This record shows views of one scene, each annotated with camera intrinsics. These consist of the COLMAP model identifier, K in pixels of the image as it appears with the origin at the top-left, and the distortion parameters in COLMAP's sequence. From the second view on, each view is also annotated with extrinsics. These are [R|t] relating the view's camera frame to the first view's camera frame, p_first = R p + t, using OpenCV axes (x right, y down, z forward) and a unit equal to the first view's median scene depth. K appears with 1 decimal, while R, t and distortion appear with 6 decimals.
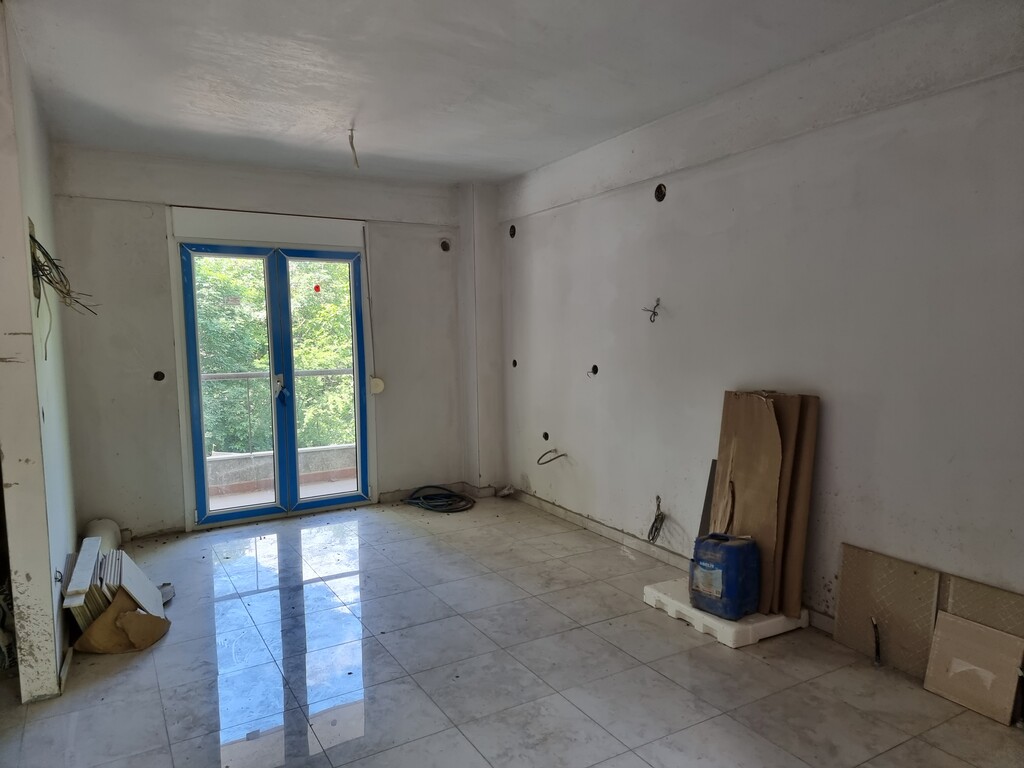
lens RADIAL K [[705.5, 0, 511.4], [0, 705.5, 403.4], [0, 0, 1]] dist [0.107462, -0.084285]
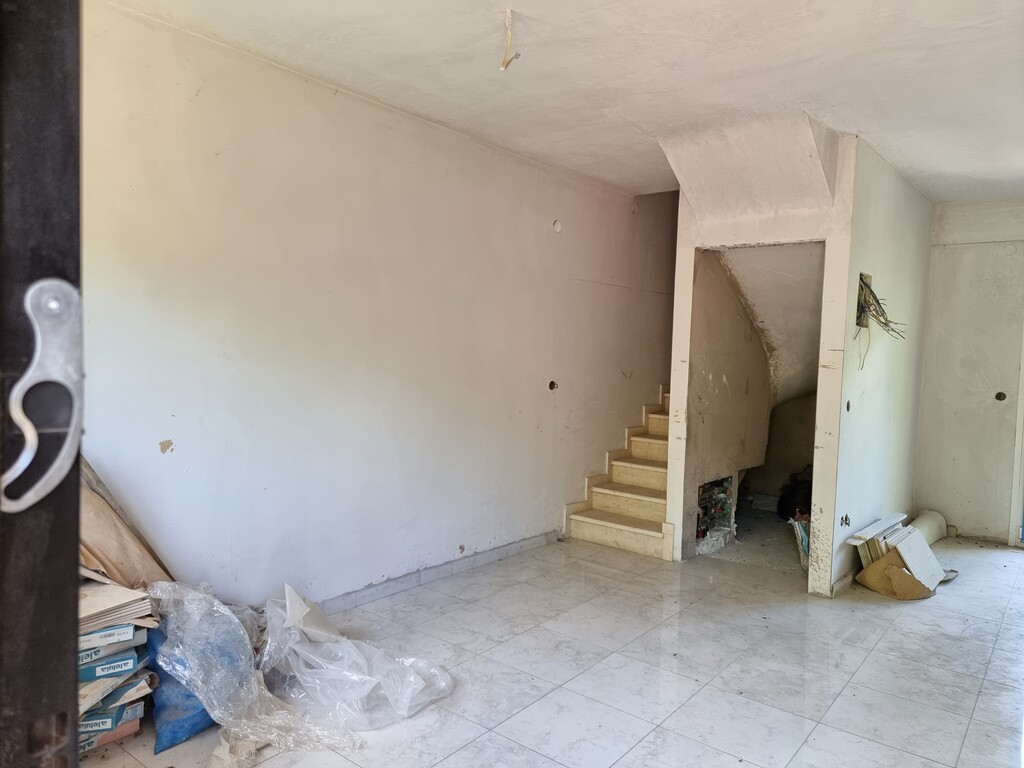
lens RADIAL K [[705.5, 0, 511.4], [0, 705.5, 403.4], [0, 0, 1]] dist [0.107462, -0.084285]
pose [[0.360874, 0.097552, -0.927499, 0.407857], [-0.134910, 0.989514, 0.051584, 0.024514], [0.922805, 0.106514, 0.370250, -0.147872]]
